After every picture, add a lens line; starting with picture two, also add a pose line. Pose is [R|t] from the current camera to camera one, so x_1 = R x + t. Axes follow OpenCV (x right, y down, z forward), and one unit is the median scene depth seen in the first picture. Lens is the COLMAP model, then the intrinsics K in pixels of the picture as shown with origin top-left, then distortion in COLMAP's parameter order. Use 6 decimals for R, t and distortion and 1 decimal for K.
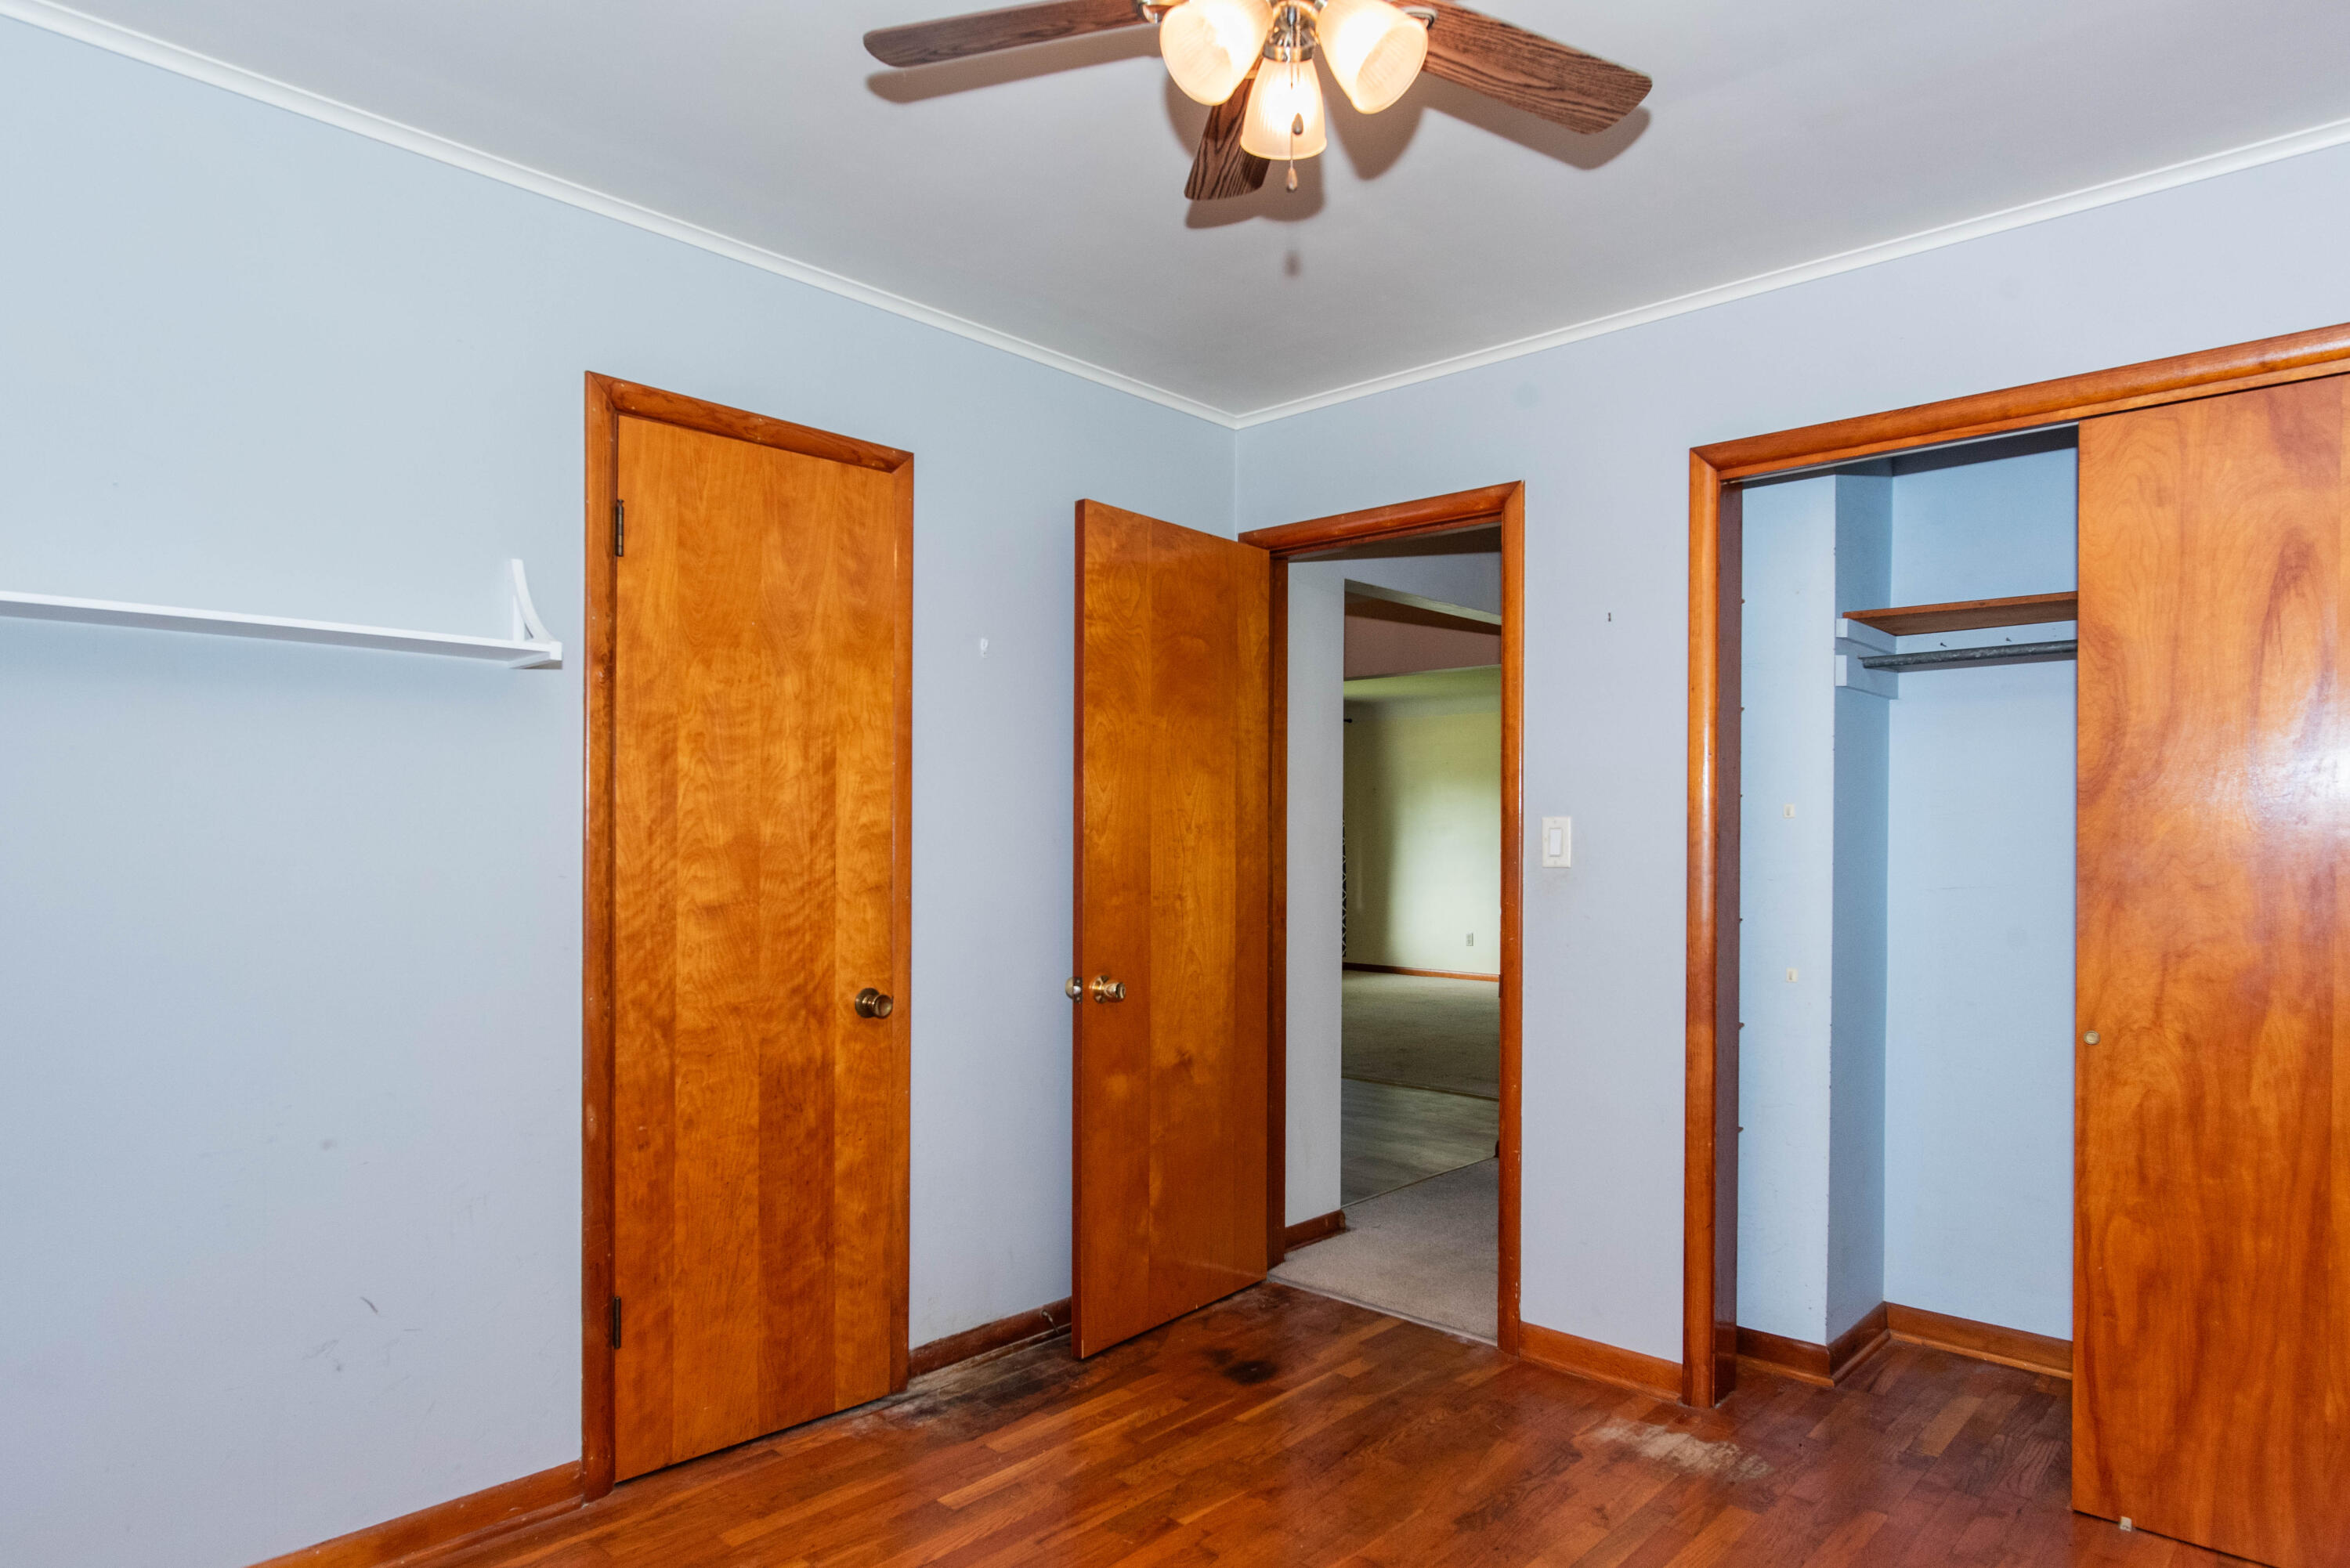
lens RADIAL K [[1345.7, 0, 1146.3], [0, 1345.7, 843.4], [0, 0, 1]] dist [-0.010749, 0.002758]
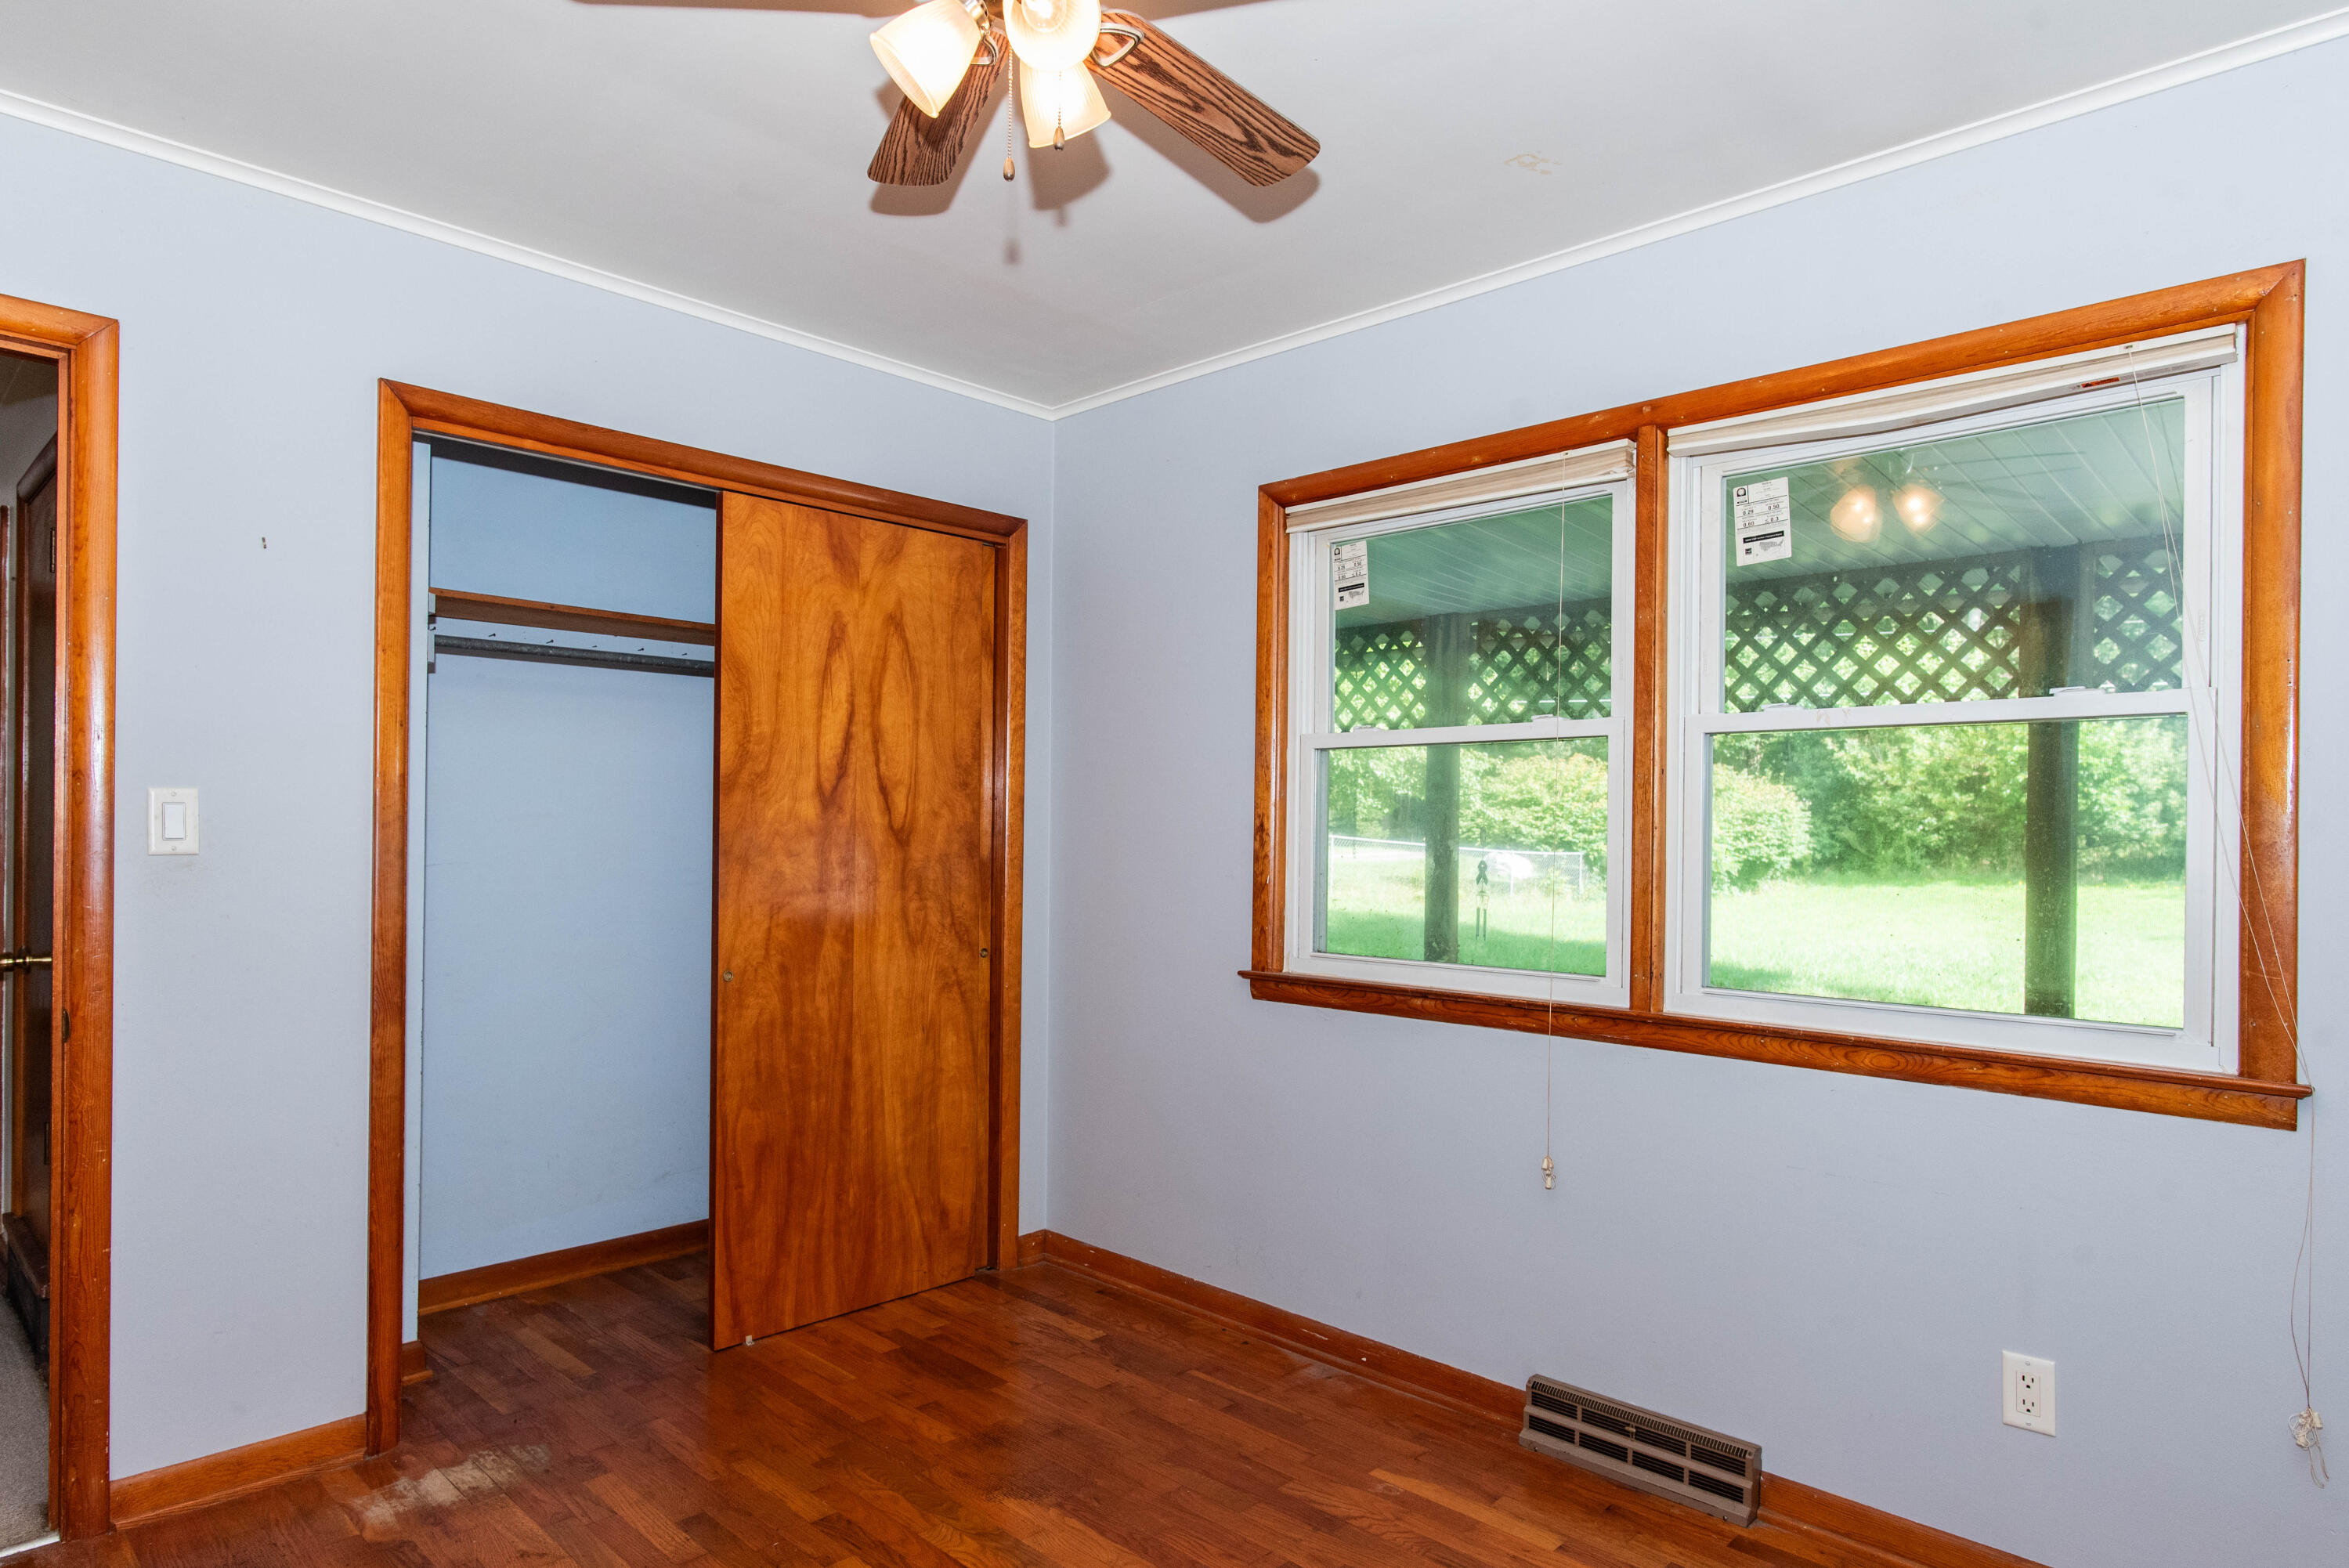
lens RADIAL K [[1345.2, 0, 1167.6], [0, 1345.2, 833.5], [0, 0, 1]] dist [-0.010749, 0.002758]
pose [[0.018586, -0.008737, 0.999789, -0.576278], [-0.007166, 0.999935, 0.008871, -0.005849], [-0.999802, -0.007330, 0.018522, 0.564605]]
